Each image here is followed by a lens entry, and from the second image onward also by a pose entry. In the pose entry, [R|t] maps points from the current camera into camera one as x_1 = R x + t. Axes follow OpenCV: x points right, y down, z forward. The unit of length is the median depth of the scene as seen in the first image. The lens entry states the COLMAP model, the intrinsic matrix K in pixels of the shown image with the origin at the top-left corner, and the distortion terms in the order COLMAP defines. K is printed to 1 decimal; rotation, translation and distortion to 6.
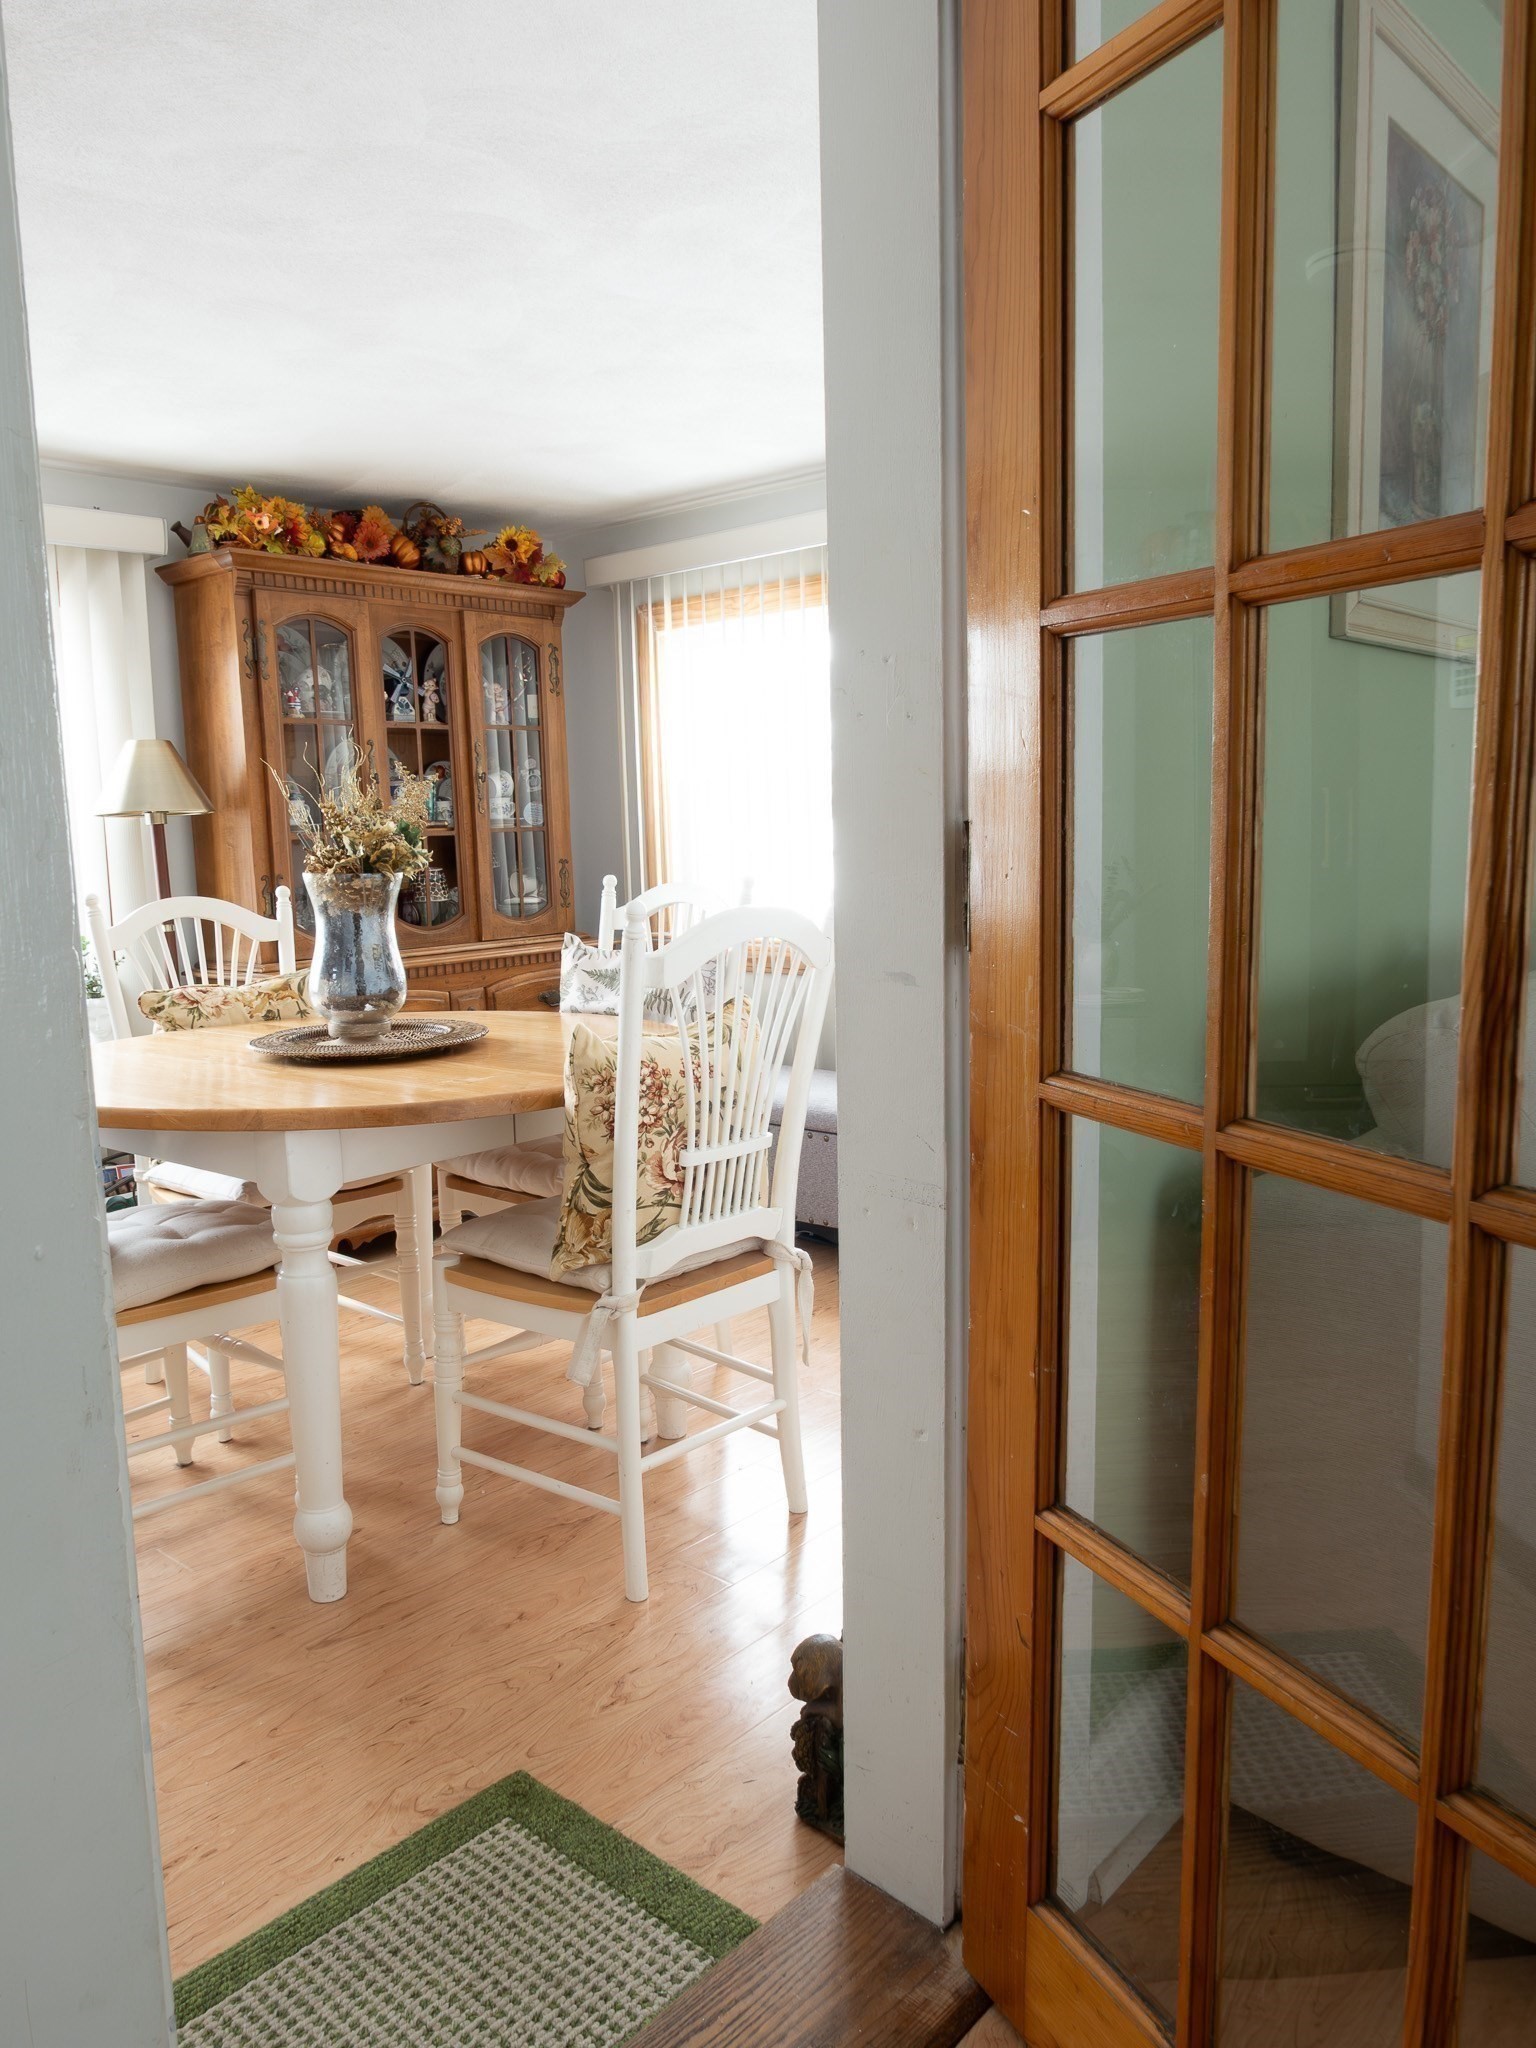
lens RADIAL K [[1509.6, 0, 768.0], [0, 1509.6, 1024.0], [0, 0, 1]] dist [-0.002594, -0.000587]
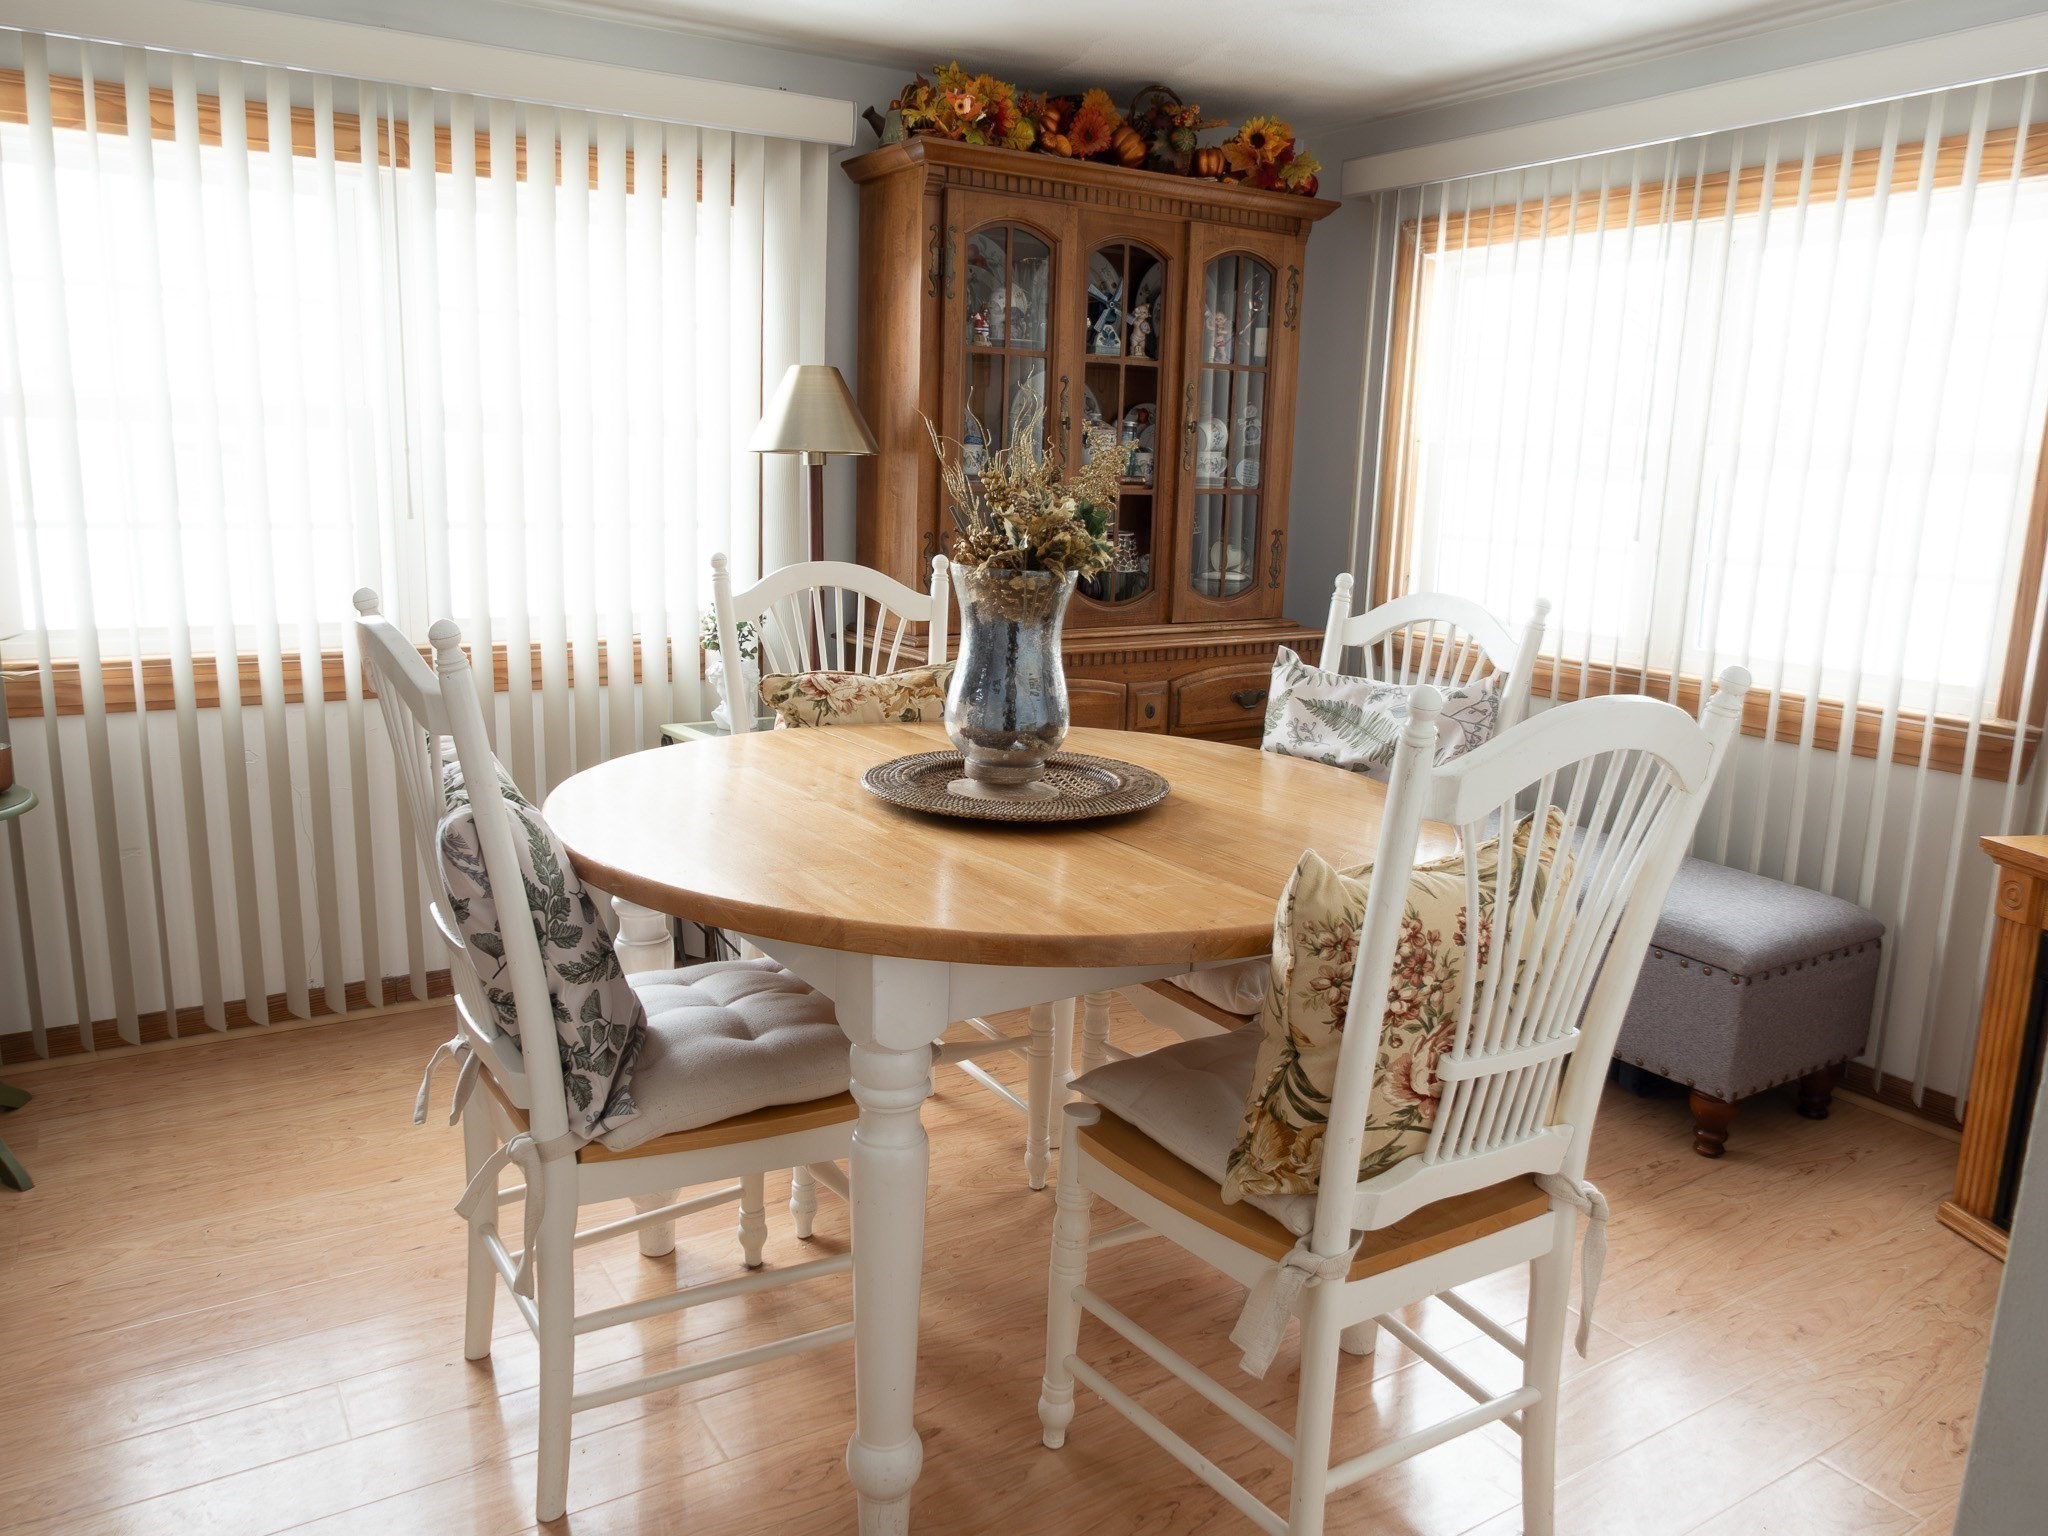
lens RADIAL K [[1509.6, 0, 1024.4], [0, 1509.6, 755.9], [0, 0, 1]] dist [-0.002594, -0.000587]
pose [[0.957477, 0.113499, -0.265248, -0.042943], [-0.095877, 0.992292, 0.078508, -0.046695], [0.272114, -0.049738, 0.960979, 0.195713]]
